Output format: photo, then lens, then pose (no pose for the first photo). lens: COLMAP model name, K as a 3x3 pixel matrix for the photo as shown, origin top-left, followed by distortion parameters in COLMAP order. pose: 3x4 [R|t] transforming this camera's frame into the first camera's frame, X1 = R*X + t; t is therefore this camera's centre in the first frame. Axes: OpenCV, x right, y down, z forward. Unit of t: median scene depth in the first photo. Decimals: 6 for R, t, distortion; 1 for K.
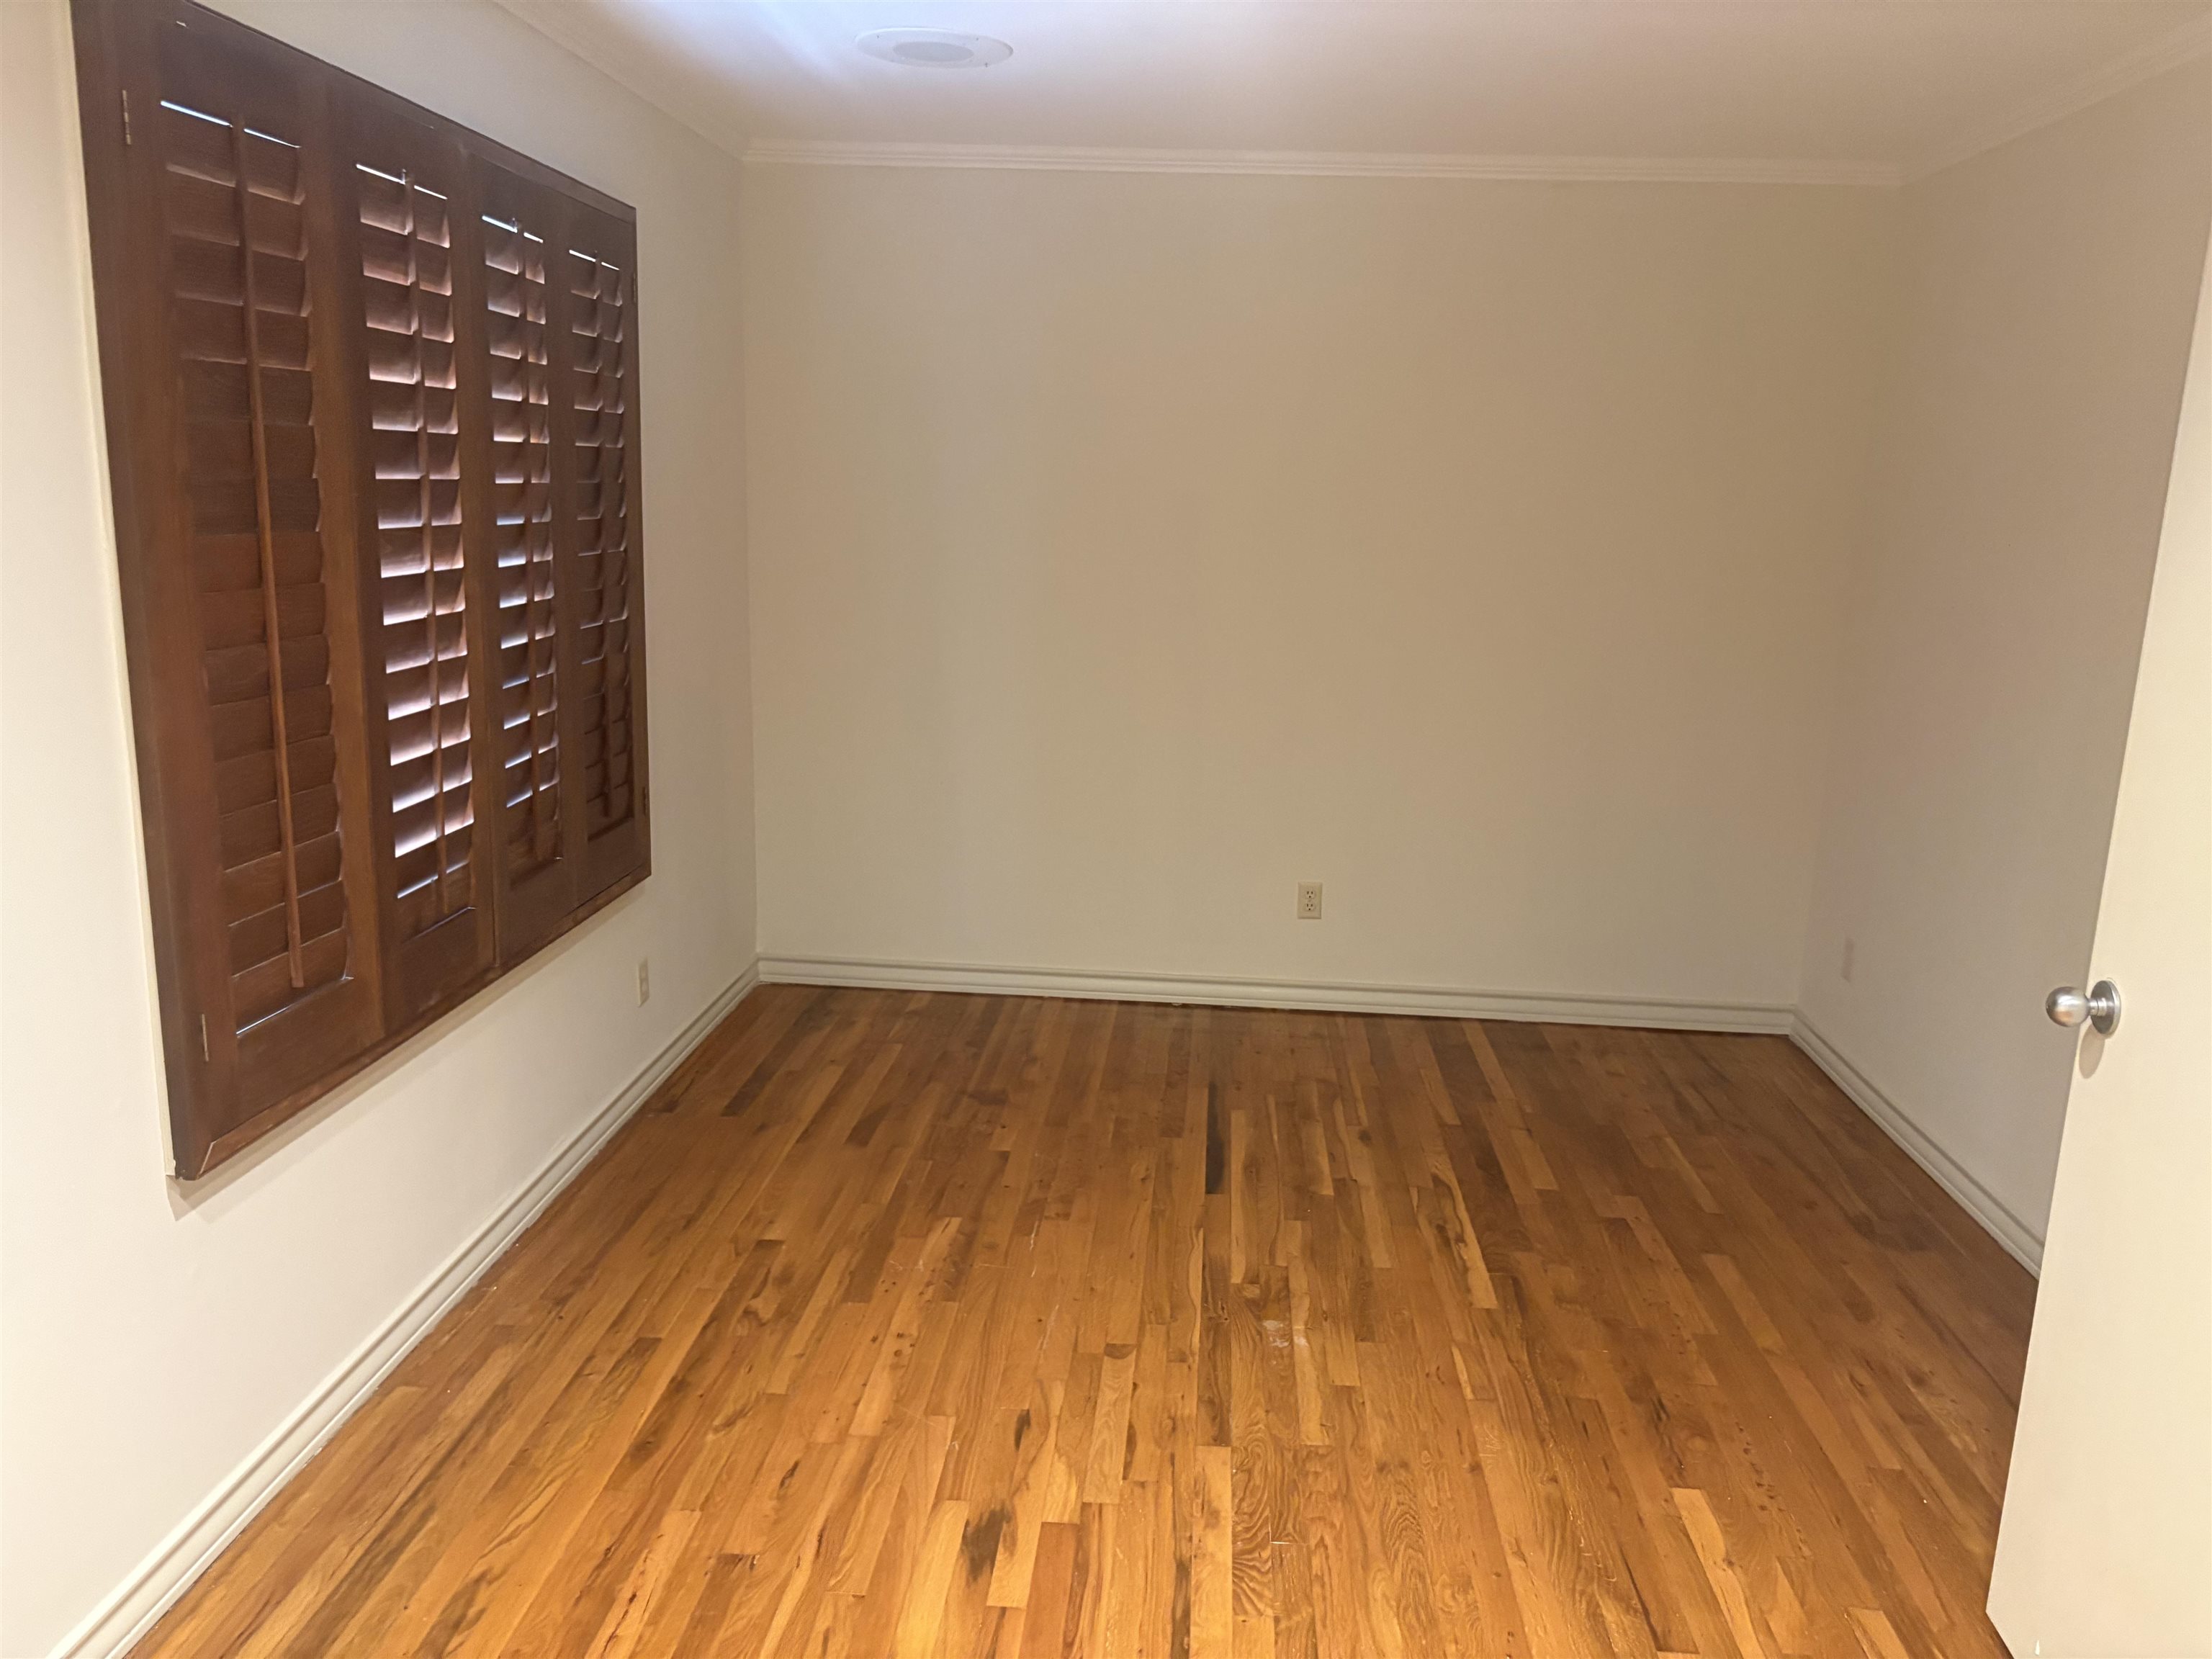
lens RADIAL K [[1681.1, 0, 1122.7], [0, 1681.1, 835.1], [0, 0, 1]] dist [0.033819, -0.045662]
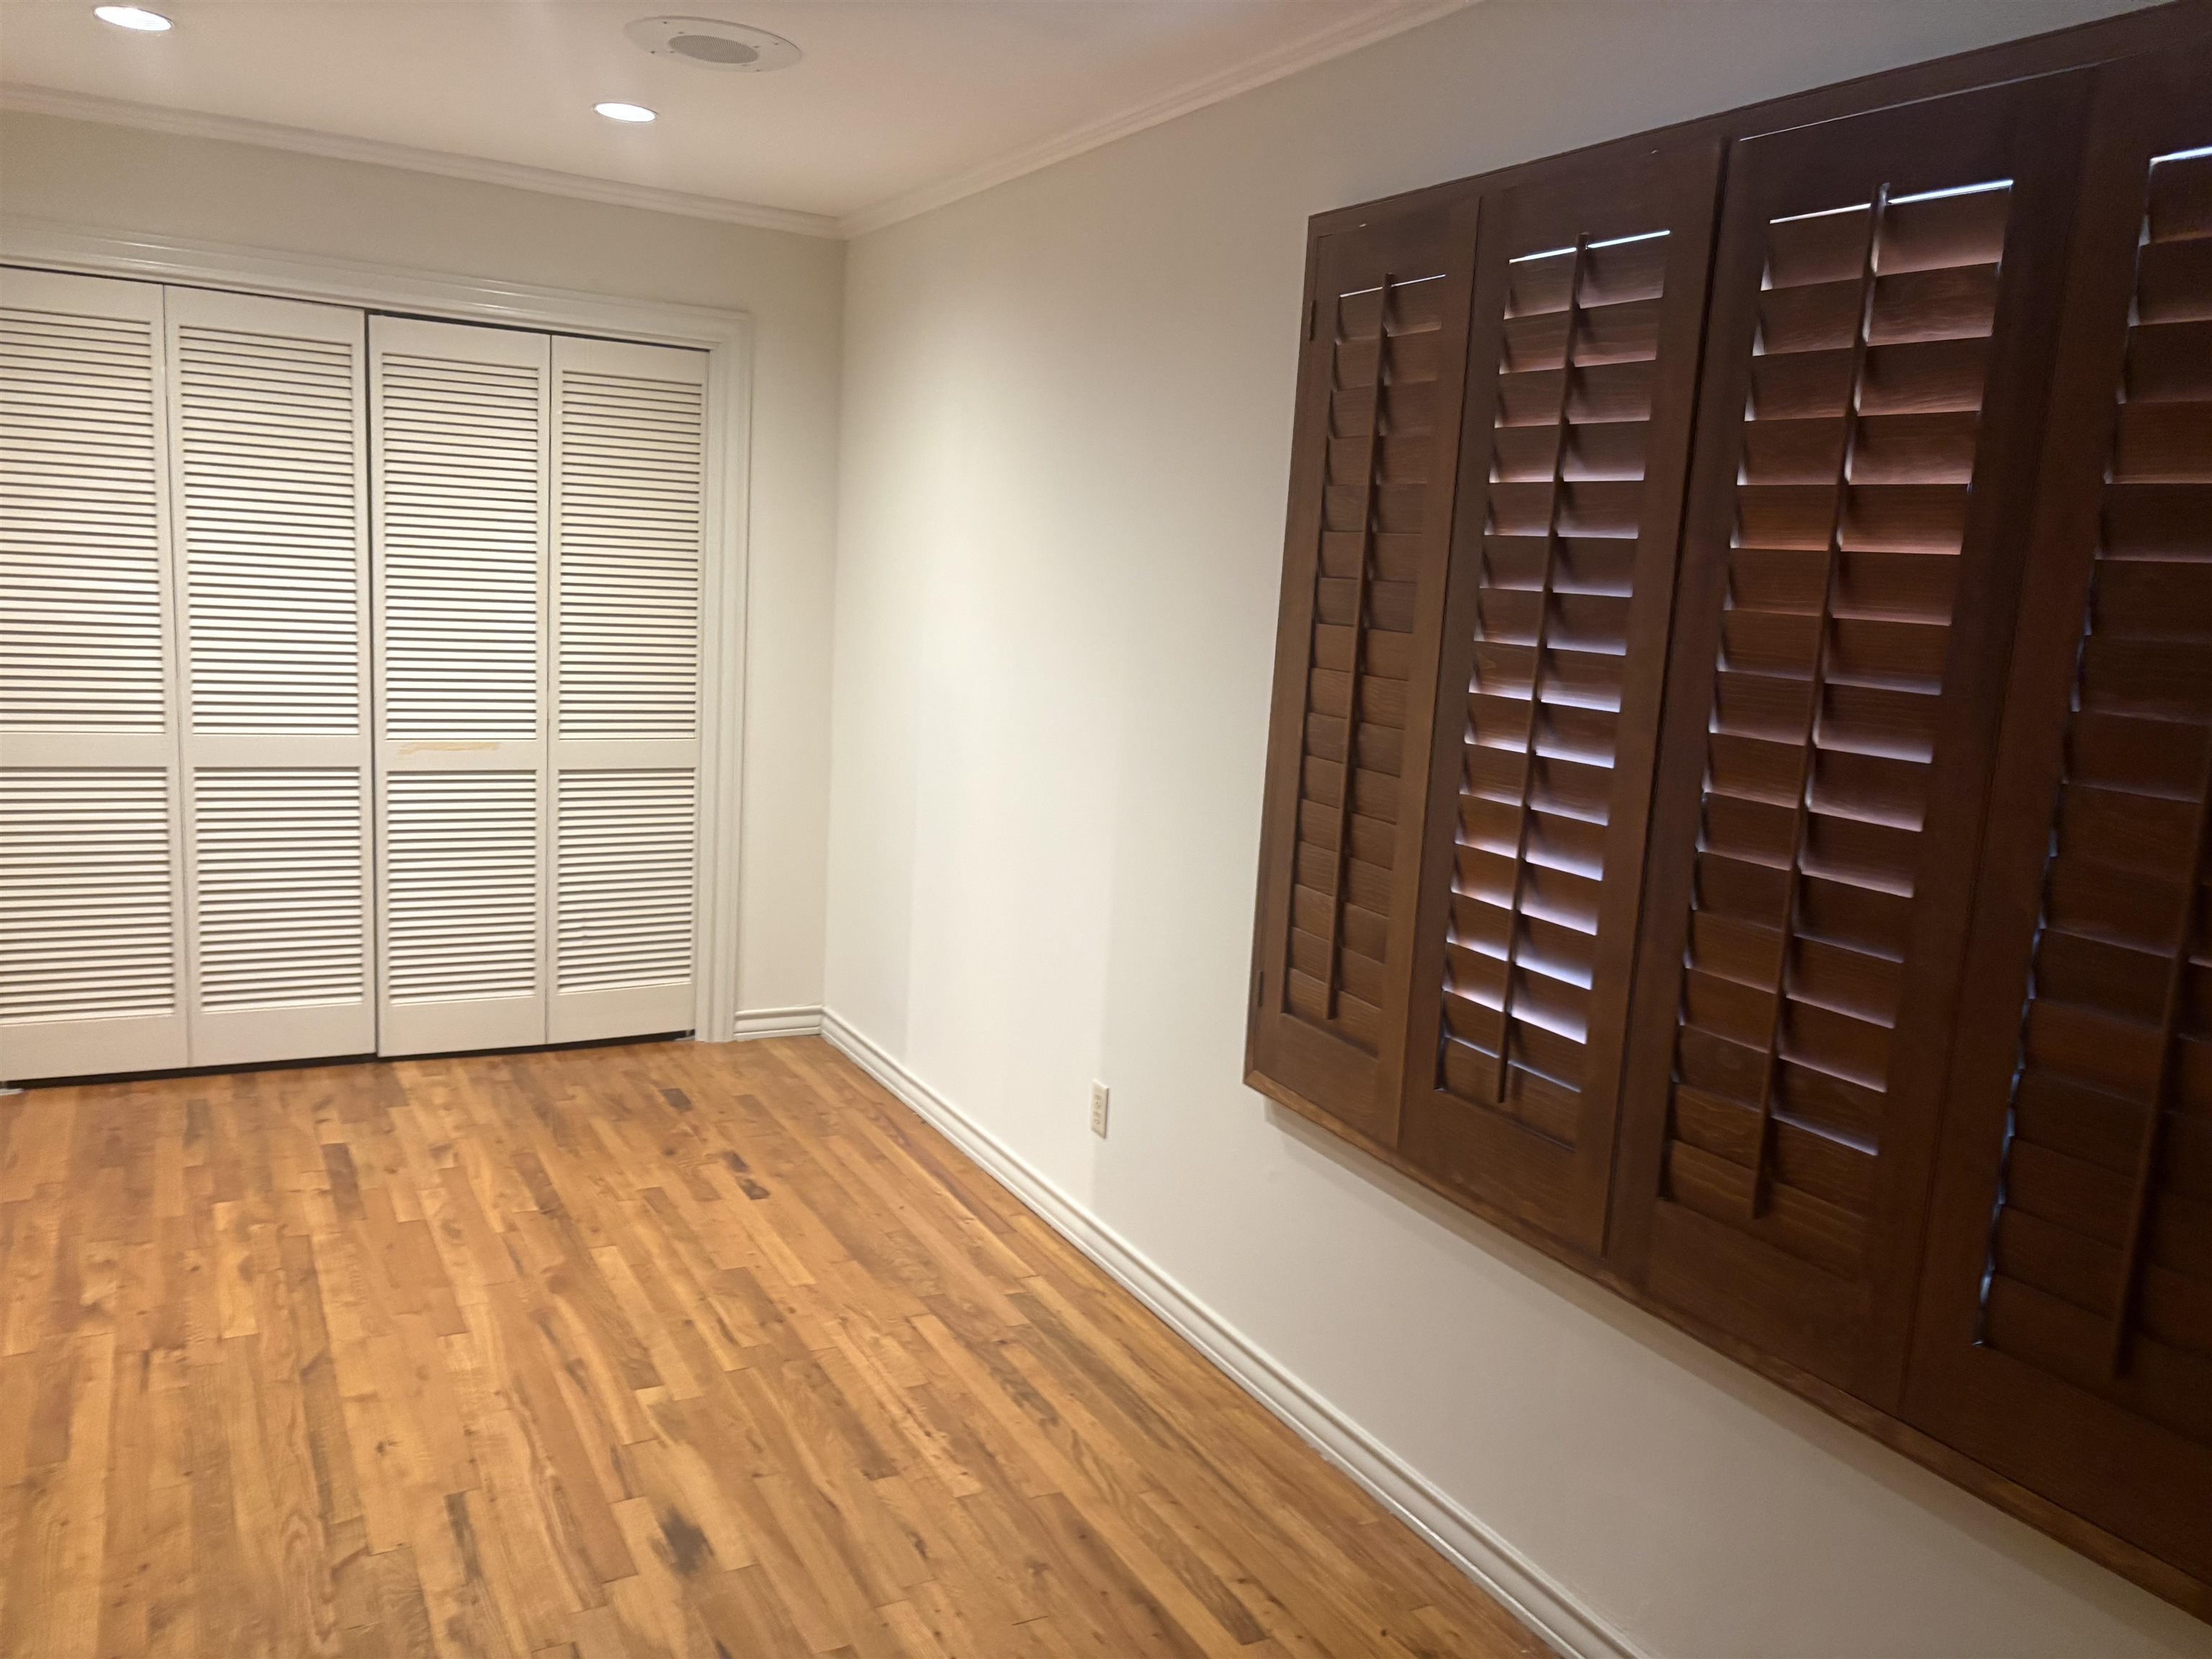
lens RADIAL K [[1681.1, 0, 1113.9], [0, 1681.1, 848.4], [0, 0, 1]] dist [0.033819, -0.045662]
pose [[-0.842521, 0.006170, -0.538628, 0.244179], [-0.197801, 0.926534, 0.320015, -0.347808], [0.501032, 0.376160, -0.779404, 1.736868]]
